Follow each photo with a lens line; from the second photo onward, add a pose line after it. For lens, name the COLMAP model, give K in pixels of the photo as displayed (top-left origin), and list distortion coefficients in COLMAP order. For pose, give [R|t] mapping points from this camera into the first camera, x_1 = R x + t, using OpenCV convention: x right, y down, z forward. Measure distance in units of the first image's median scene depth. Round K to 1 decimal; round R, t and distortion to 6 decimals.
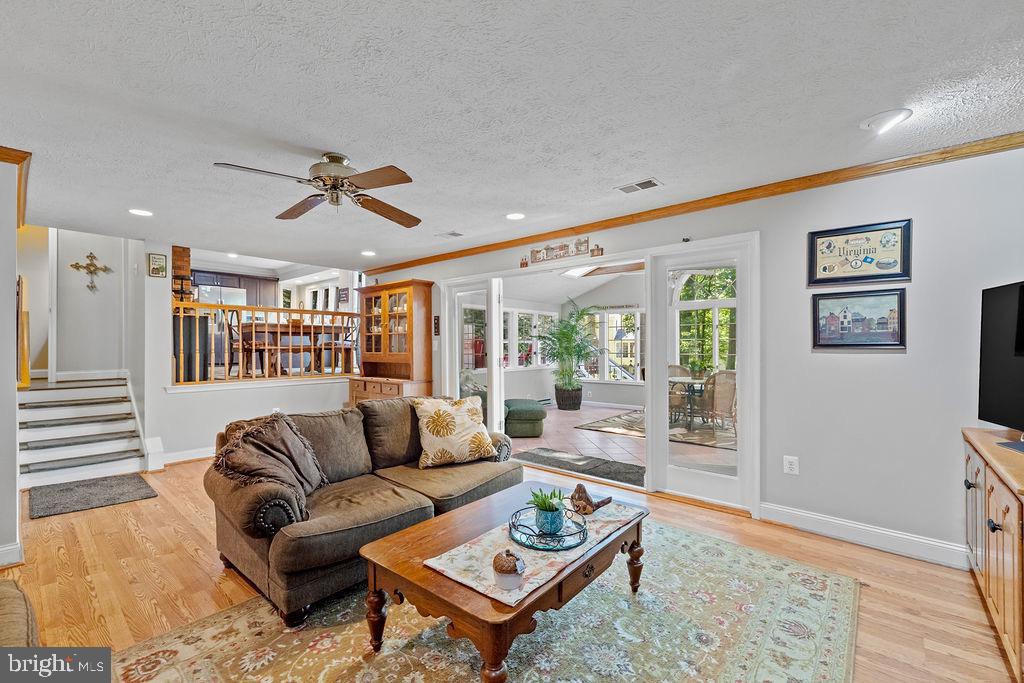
lens RADIAL K [[435.7, 0, 504.8], [0, 435.7, 341.5], [0, 0, 1]] dist [-0.000377, 0.001420]
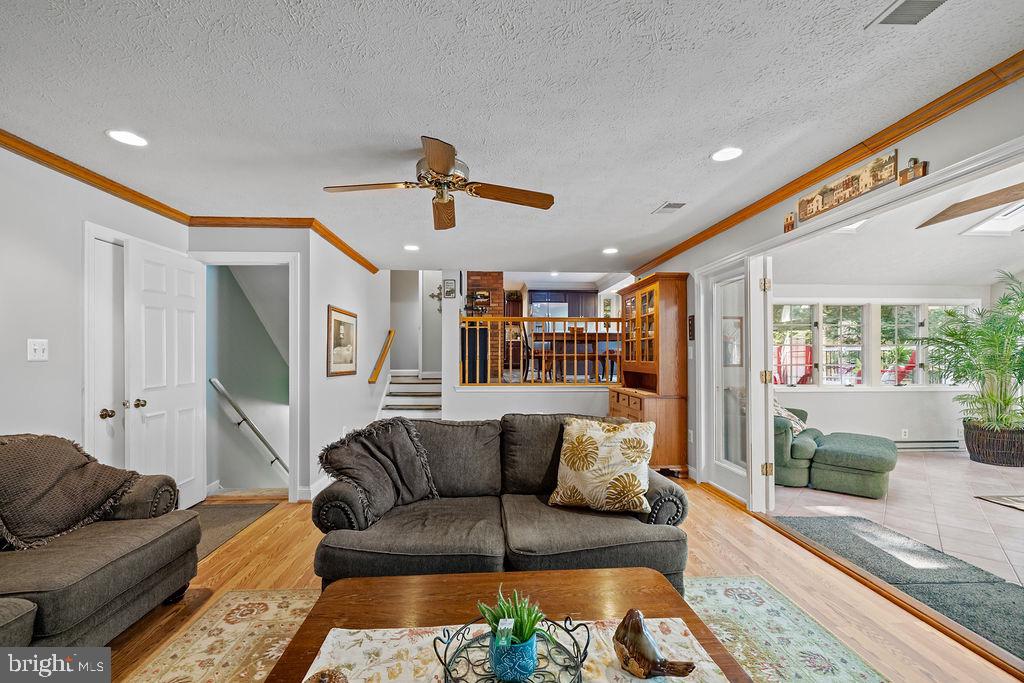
lens RADIAL K [[435.7, 0, 509.2], [0, 435.7, 352.4], [0, 0, 1]] dist [-0.000377, 0.001420]
pose [[0.698820, -0.001387, -0.715297, 0.245813], [0.004988, 0.999983, 0.002934, 0.005812], [0.715280, -0.005618, 0.698815, 0.287425]]
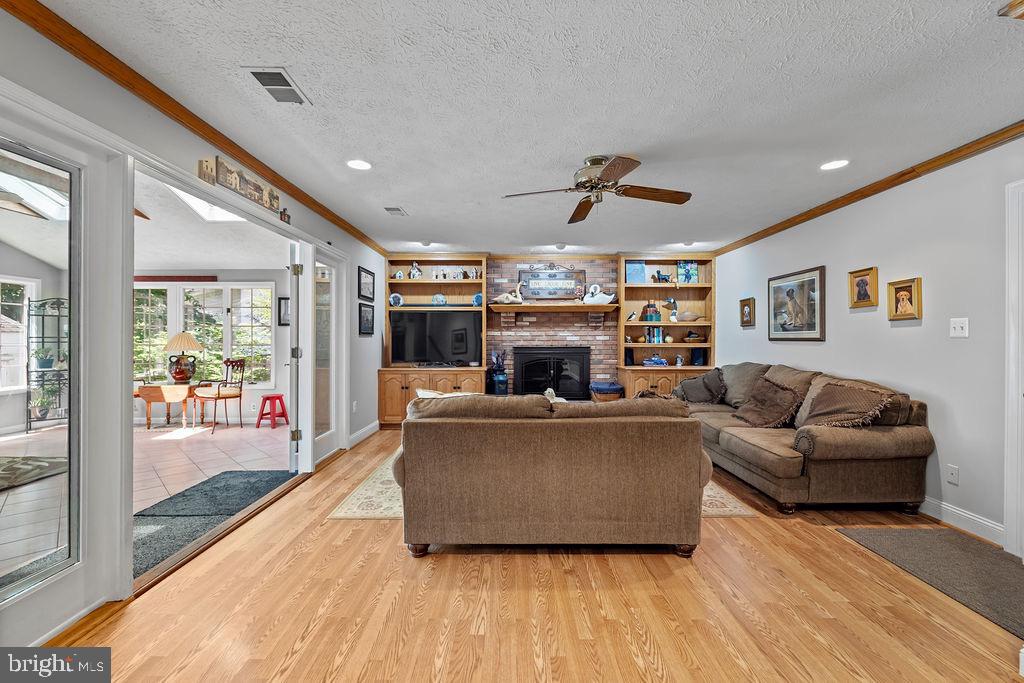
lens RADIAL K [[435.7, 0, 507.5], [0, 435.7, 335.7], [0, 0, 1]] dist [-0.000377, 0.001420]
pose [[-0.658333, 0.008231, 0.752682, -0.695448], [-0.003478, 0.999896, -0.013976, 0.030821], [-0.752719, -0.011818, -0.658236, 1.226429]]
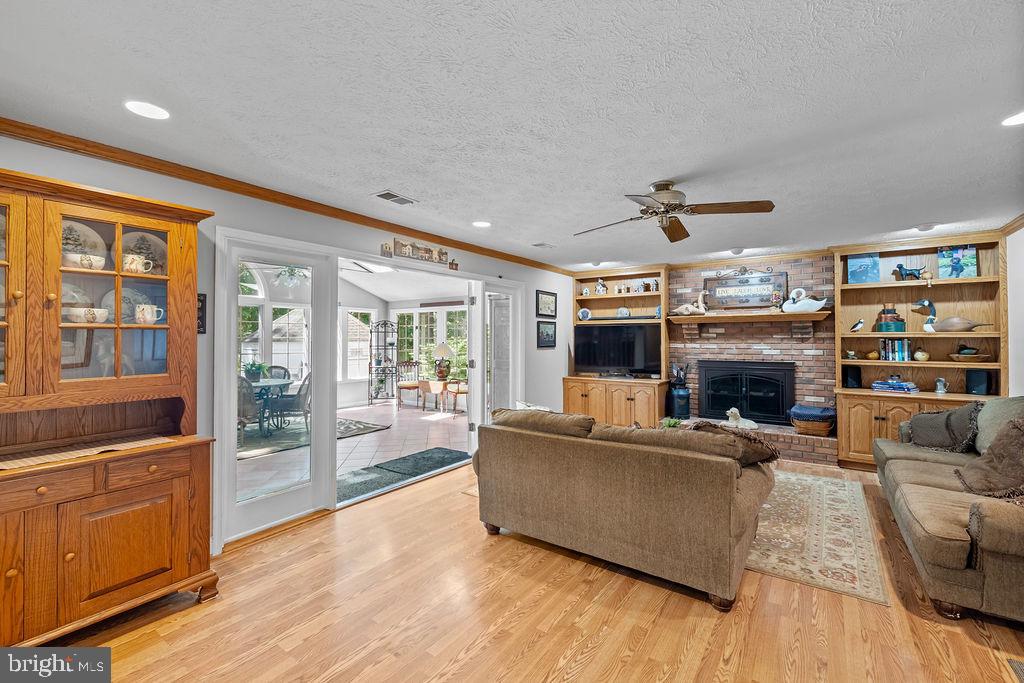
lens RADIAL K [[435.7, 0, 511.8], [0, 435.7, 326.9], [0, 0, 1]] dist [-0.000377, 0.001420]
pose [[-0.100716, 0.031646, 0.994412, -0.934200], [-0.007393, 0.999443, -0.032554, -0.010344], [-0.994888, -0.010630, -0.100426, 0.961587]]
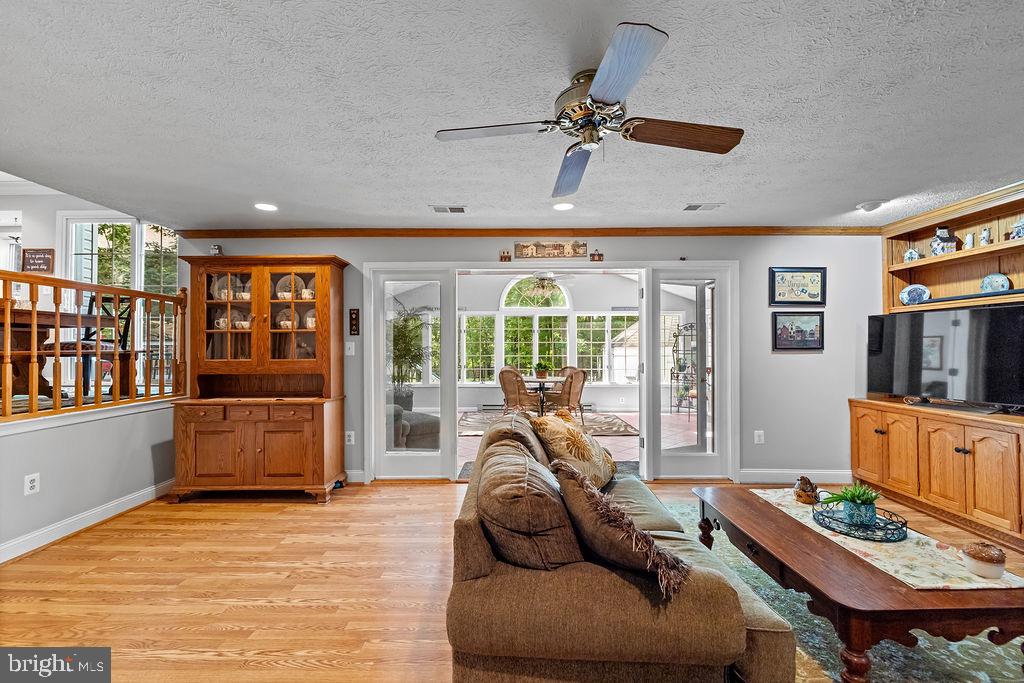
lens RADIAL K [[435.7, 0, 512.1], [0, 435.7, 338.9], [0, 0, 1]] dist [-0.000377, 0.001420]
pose [[0.758902, 0.014742, 0.651037, -0.602507], [-0.006353, 0.999864, -0.015235, 0.003514], [-0.651173, 0.007426, 0.758893, 0.354804]]
